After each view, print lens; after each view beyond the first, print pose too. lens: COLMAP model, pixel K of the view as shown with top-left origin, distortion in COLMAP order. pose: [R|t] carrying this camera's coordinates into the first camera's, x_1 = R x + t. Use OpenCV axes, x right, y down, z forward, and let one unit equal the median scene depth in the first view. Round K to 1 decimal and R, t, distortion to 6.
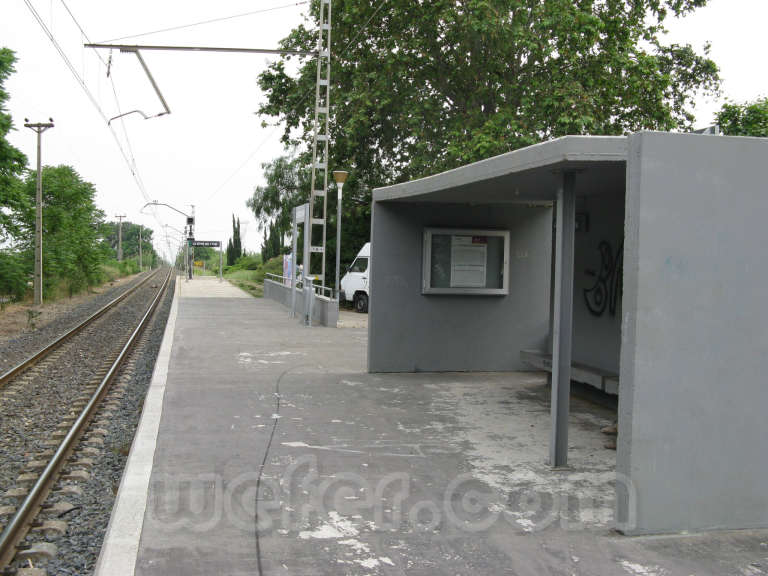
lens RADIAL K [[958.8, 0, 380.6], [0, 958.8, 272.8], [0, 0, 1]] dist [-0.107012, 0.080755]
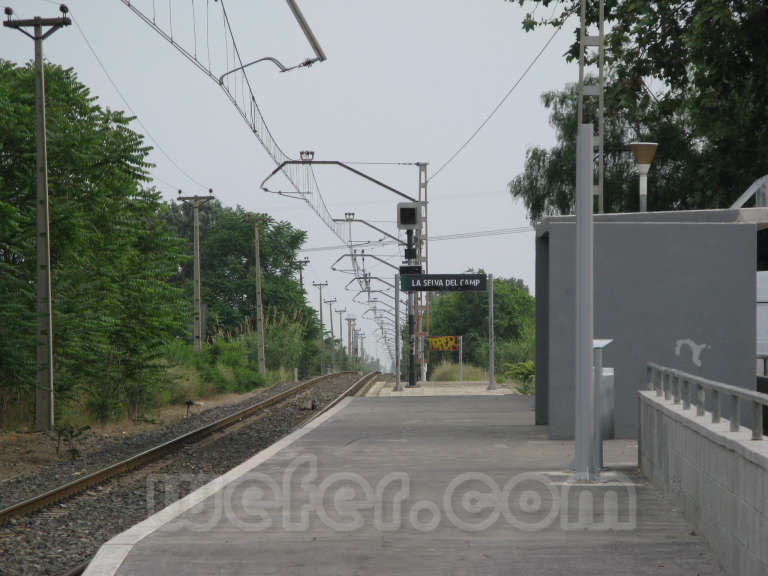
lens RADIAL K [[4618.3, 0, 384.0], [0, 4618.3, 288.0], [0, 0, 1]] dist [0.029112, 8.618591]
pose [[0.976072, -0.027900, -0.215652, 0.360709], [0.022405, 0.999360, -0.027882, 0.042221], [0.216291, 0.022383, 0.976072, -1.500028]]
